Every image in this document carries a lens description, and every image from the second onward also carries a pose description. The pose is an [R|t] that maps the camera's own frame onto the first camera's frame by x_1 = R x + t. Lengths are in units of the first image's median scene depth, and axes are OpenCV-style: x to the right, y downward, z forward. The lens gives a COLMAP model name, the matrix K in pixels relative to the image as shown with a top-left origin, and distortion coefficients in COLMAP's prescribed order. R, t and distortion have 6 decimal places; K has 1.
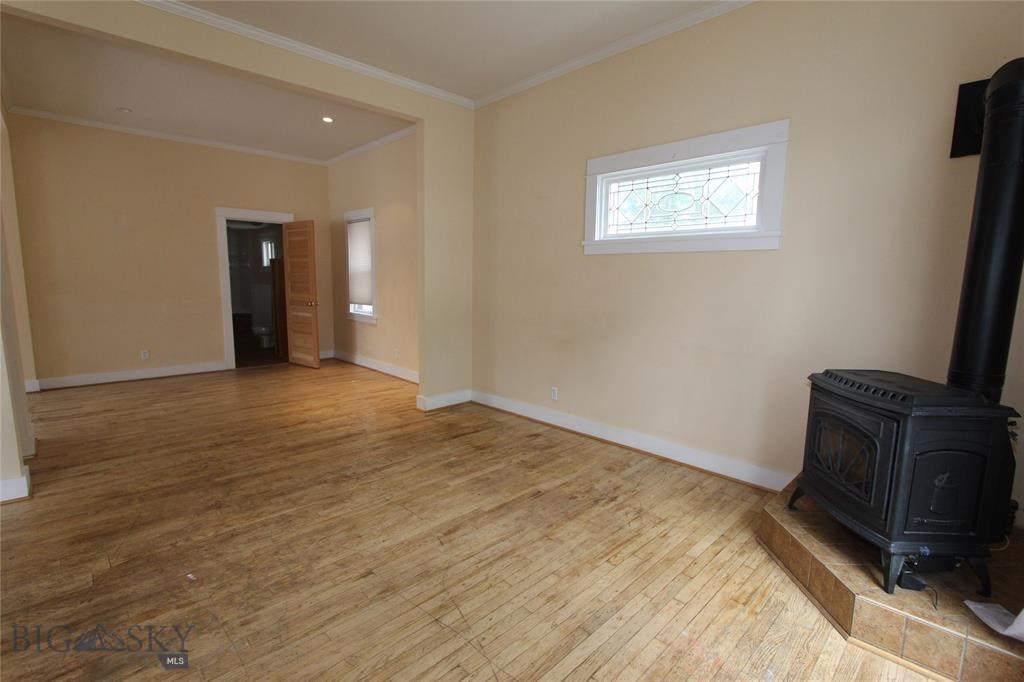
lens RADIAL K [[472.2, 0, 511.4], [0, 472.2, 342.9], [0, 0, 1]] dist [-0.017396, 0.001842]
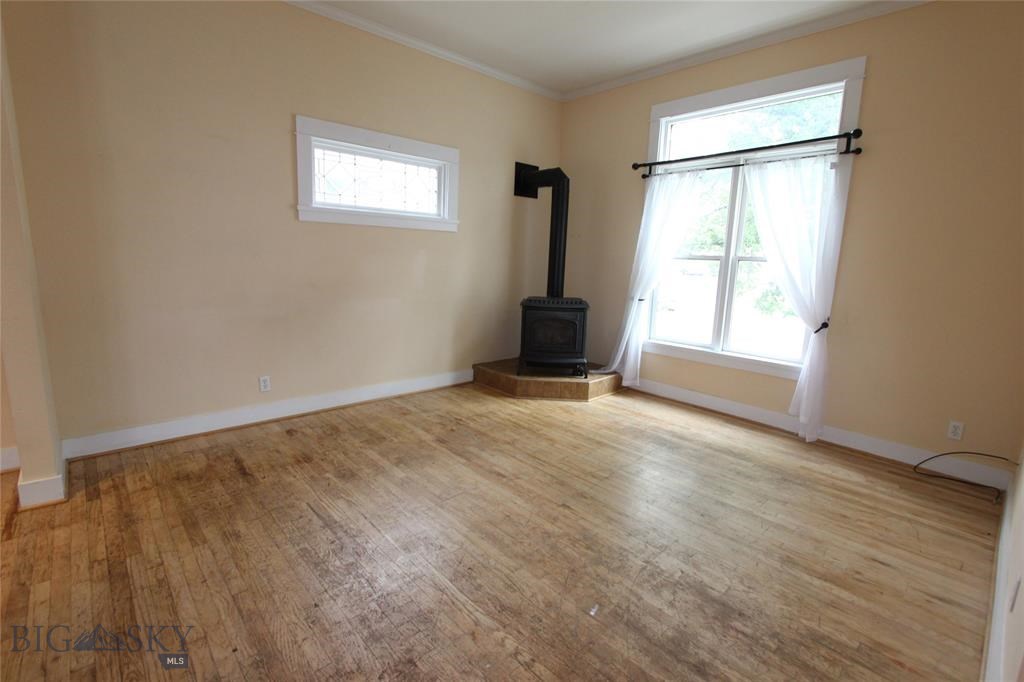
lens RADIAL K [[472.2, 0, 510.1], [0, 472.2, 342.8], [0, 0, 1]] dist [-0.017396, 0.001842]
pose [[0.031375, -0.192322, 0.980830, -1.006449], [0.101915, 0.976814, 0.188275, -0.110877], [-0.994298, 0.094055, 0.050248, 0.741670]]
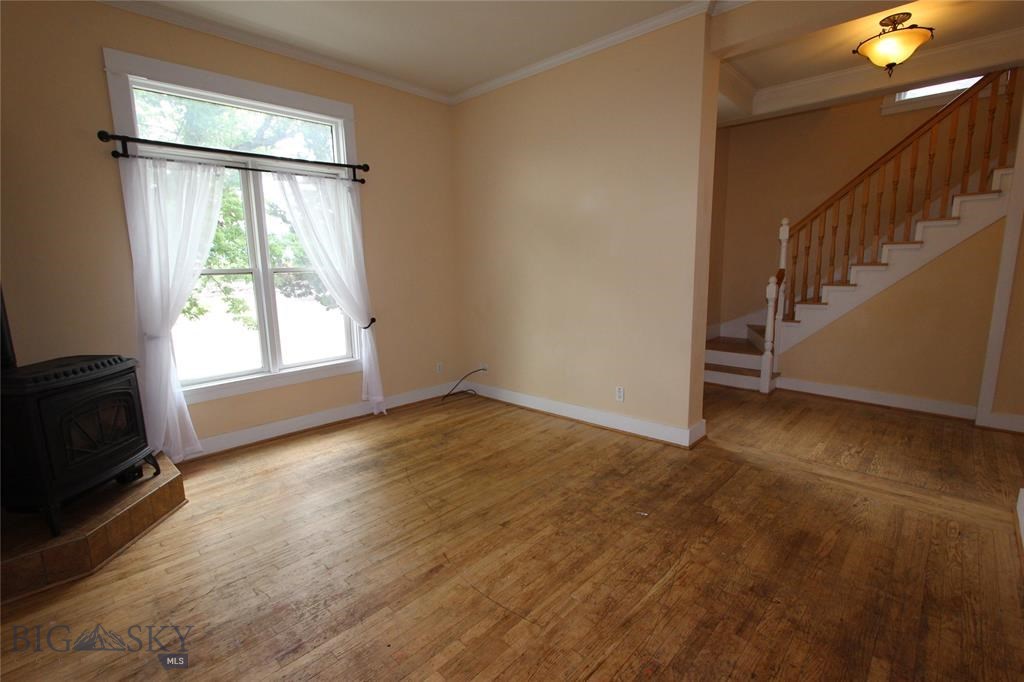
lens RADIAL K [[472.2, 0, 511.1], [0, 472.2, 341.2], [0, 0, 1]] dist [-0.017396, 0.001842]
pose [[-0.999108, 0.010824, -0.040811, -0.199089], [-0.001680, 0.955624, 0.294583, -0.219200], [0.042189, 0.294389, -0.954754, 1.433280]]
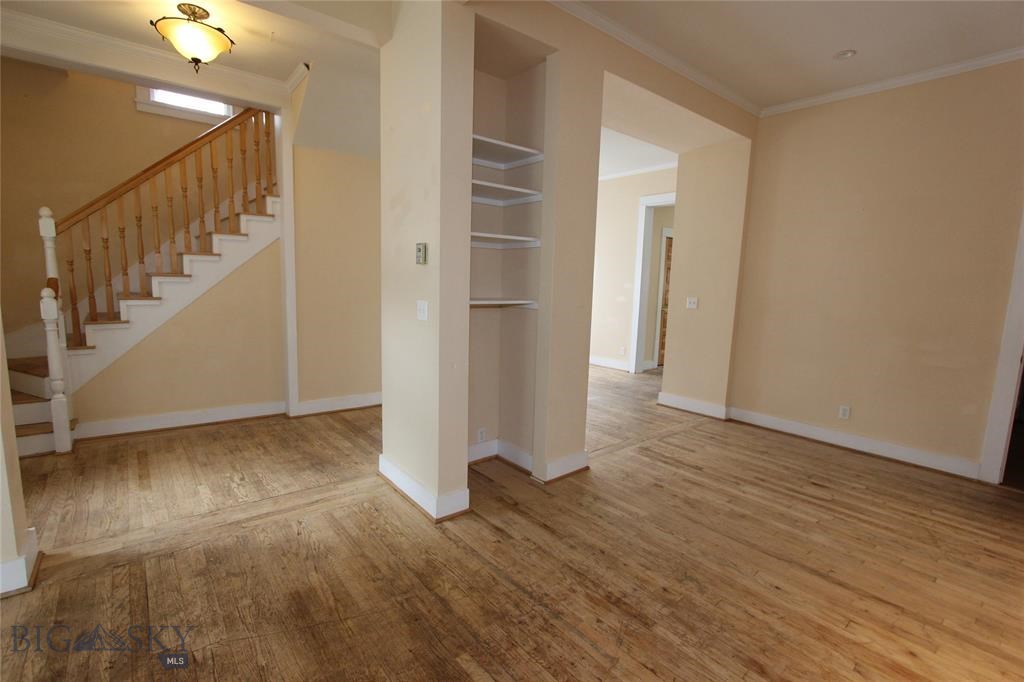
lens RADIAL K [[472.2, 0, 510.9], [0, 472.2, 342.3], [0, 0, 1]] dist [-0.017396, 0.001842]
pose [[-0.080313, 0.114733, -0.990145, -0.126271], [-0.169245, 0.977360, 0.126979, -0.163659], [0.982296, 0.177775, -0.059077, 1.064099]]
